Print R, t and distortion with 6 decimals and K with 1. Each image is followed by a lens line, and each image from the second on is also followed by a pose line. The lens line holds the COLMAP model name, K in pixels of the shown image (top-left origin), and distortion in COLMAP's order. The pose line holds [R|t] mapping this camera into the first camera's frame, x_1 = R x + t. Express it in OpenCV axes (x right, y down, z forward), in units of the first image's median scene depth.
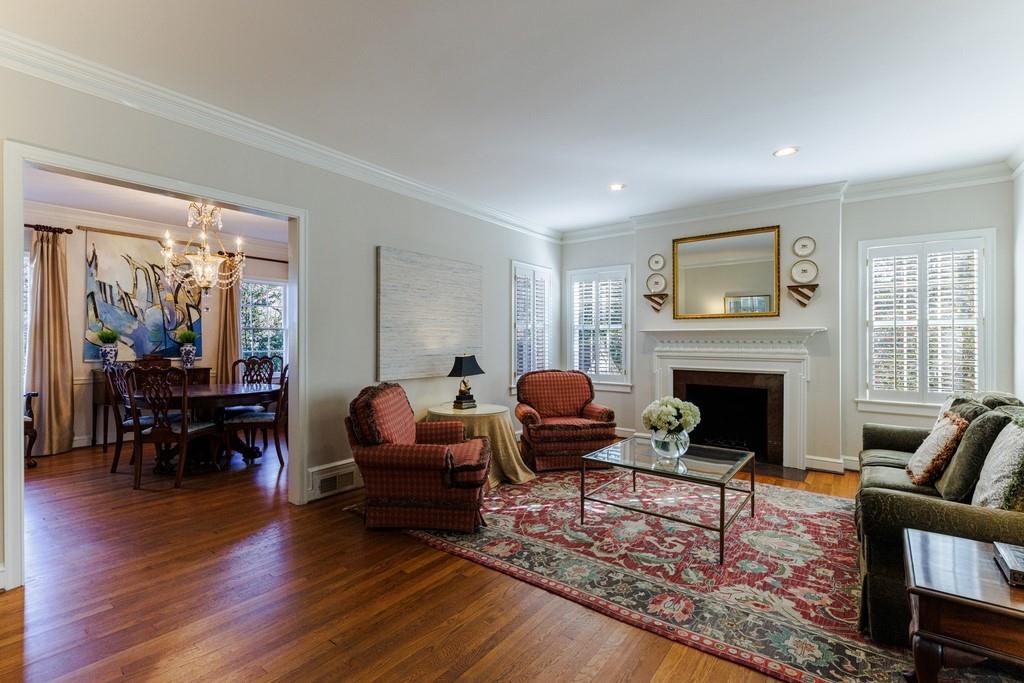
lens RADIAL K [[461.0, 0, 520.3], [0, 461.0, 341.3], [0, 0, 1]] dist [-0.005983, -0.001152]
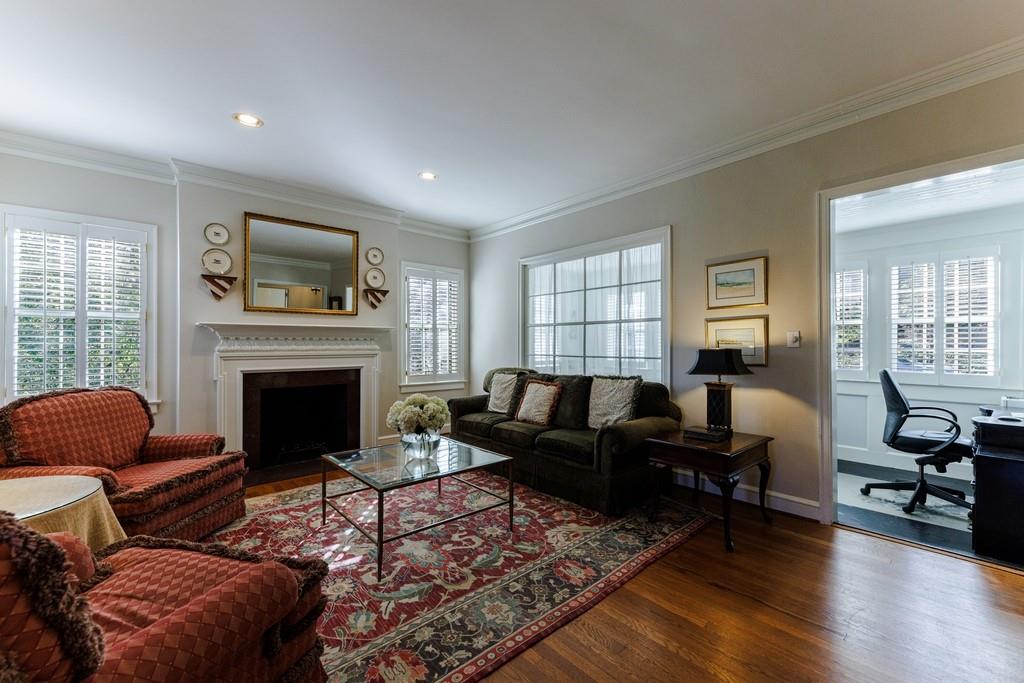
lens RADIAL K [[413.5, 0, 517.4], [0, 413.5, 342.0], [0, 0, 1]] dist [0.003852, -0.001302]
pose [[0.201869, 0.000125, 0.979413, -0.494260], [0.002845, 0.999996, -0.000714, 0.015346], [-0.979408, 0.002931, 0.201868, 0.676963]]
